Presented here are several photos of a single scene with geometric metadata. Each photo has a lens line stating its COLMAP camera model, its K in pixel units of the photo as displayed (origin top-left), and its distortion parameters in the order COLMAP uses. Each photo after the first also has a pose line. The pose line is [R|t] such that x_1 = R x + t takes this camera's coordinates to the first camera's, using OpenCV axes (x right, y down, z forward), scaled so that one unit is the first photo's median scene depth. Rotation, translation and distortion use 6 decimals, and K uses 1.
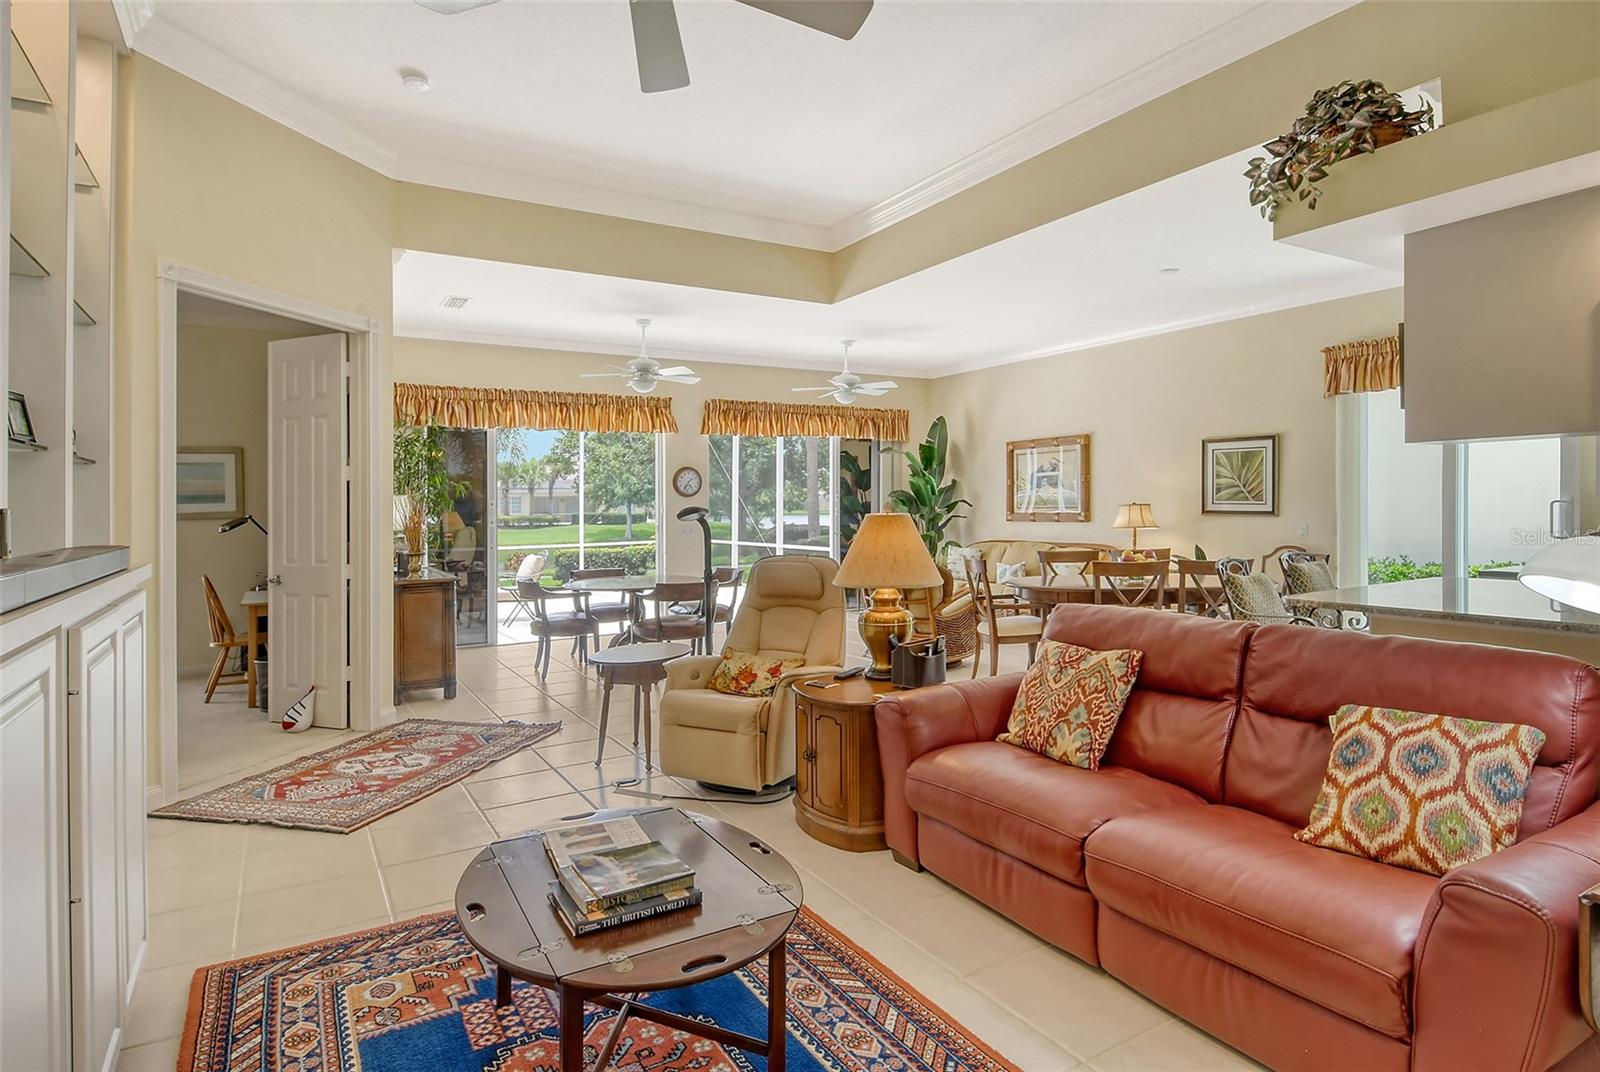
lens RADIAL K [[866.6, 0, 824.5], [0, 866.6, 491.7], [0, 0, 1]] dist [0.002064, 0.000069]
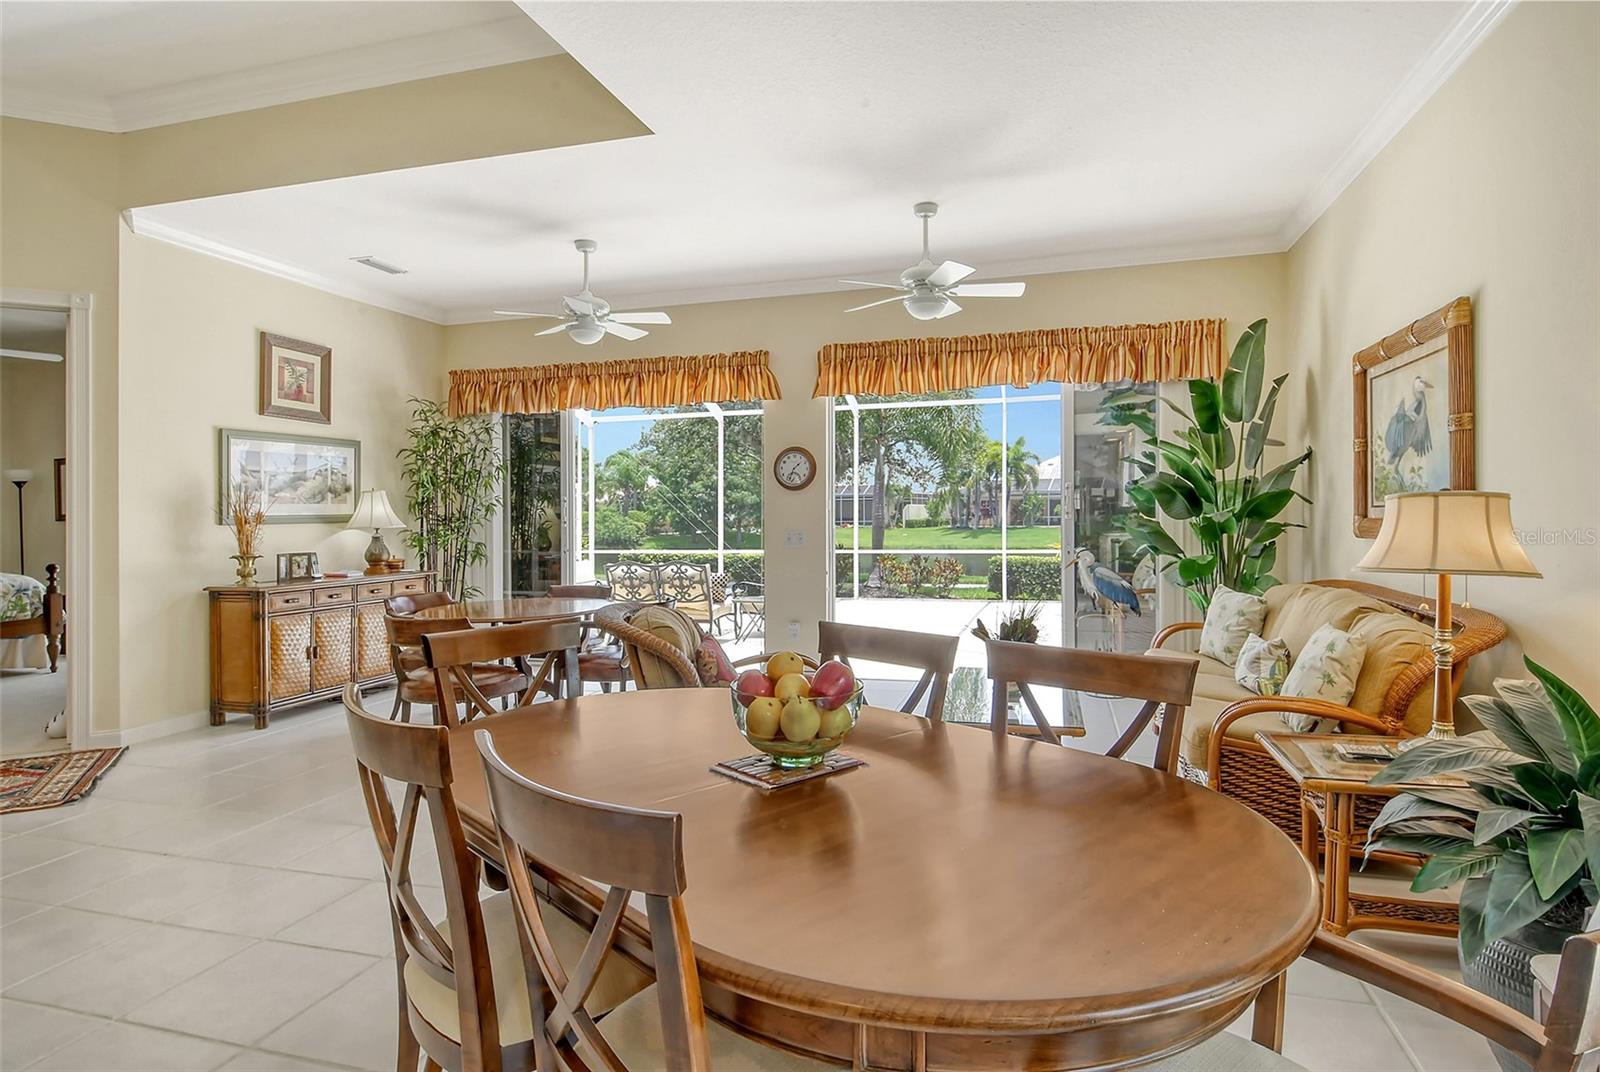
lens RADIAL K [[866.3, 0, 804.1], [0, 866.3, 516.3], [0, 0, 1]] dist [0.001320, -0.021504]
pose [[0.666291, 0.009437, -0.745632, 0.333680], [0.011456, 0.999672, 0.022889, 0.010424], [0.745604, -0.023793, 0.665964, 0.488714]]
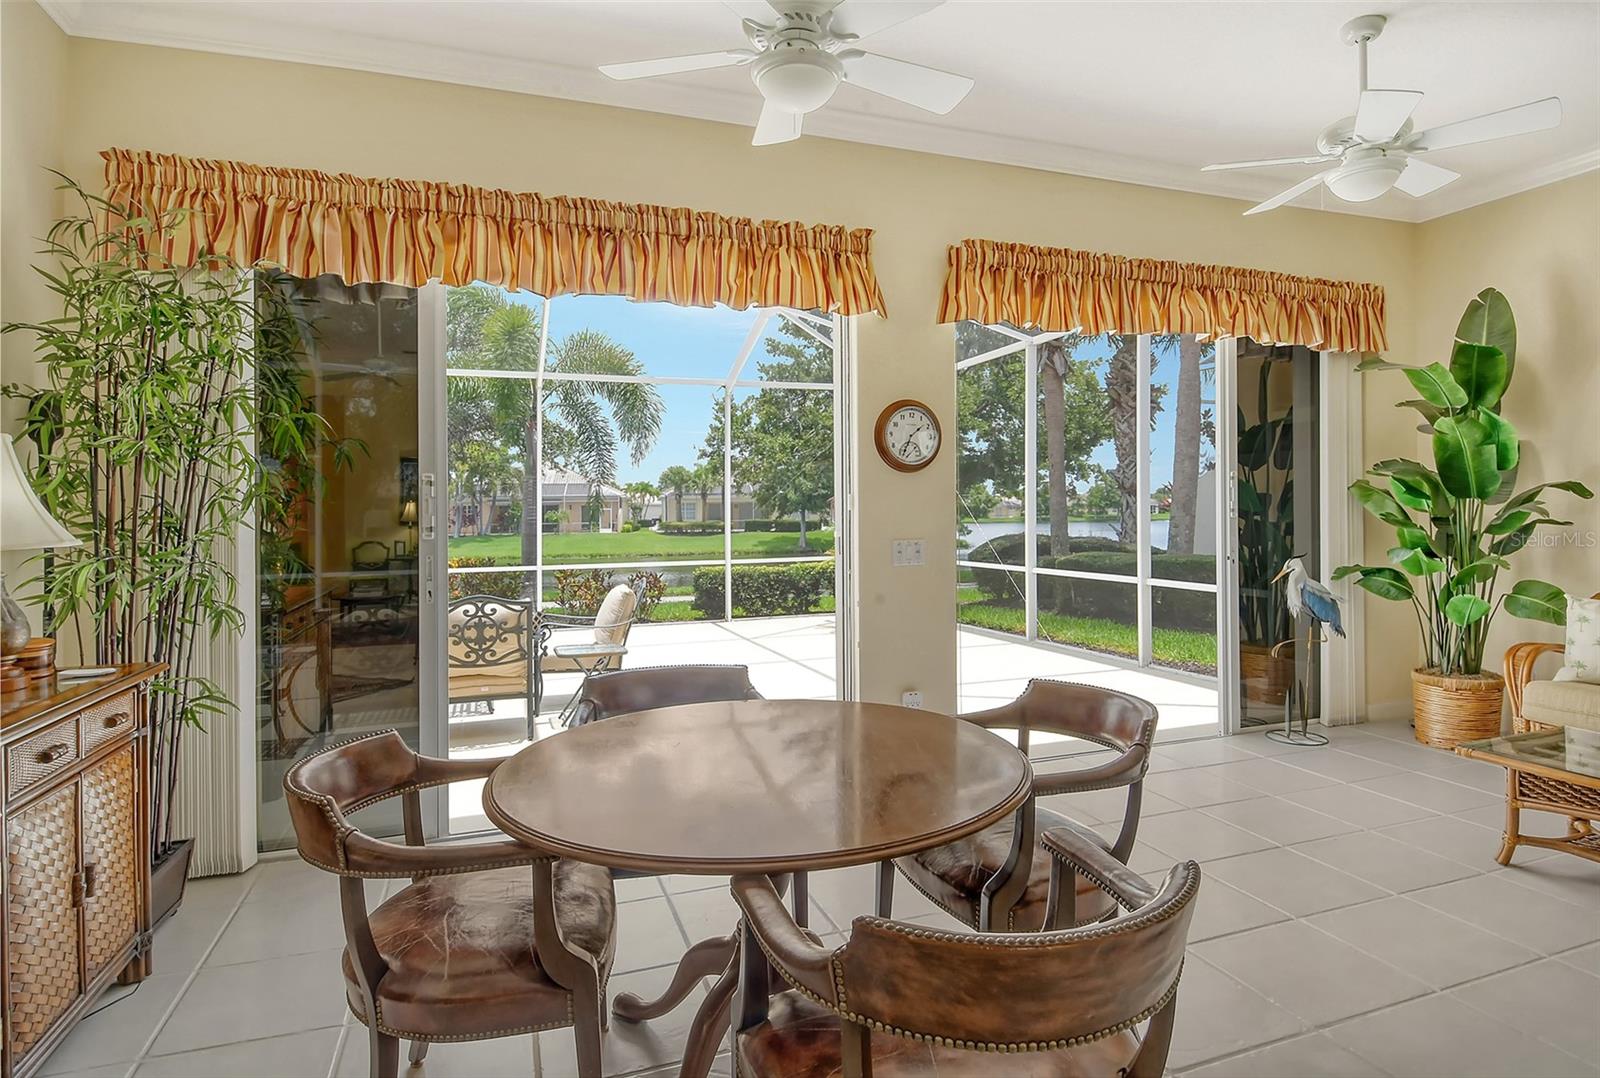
lens RADIAL K [[865.8, 0, 804.6], [0, 865.8, 510.7], [0, 0, 1]] dist [0.003289, 0.000877]
pose [[0.975405, 0.001600, -0.220417, -0.103655], [0.001195, 0.999921, 0.012547, 0.017945], [0.220419, -0.012502, 0.975325, 0.523949]]
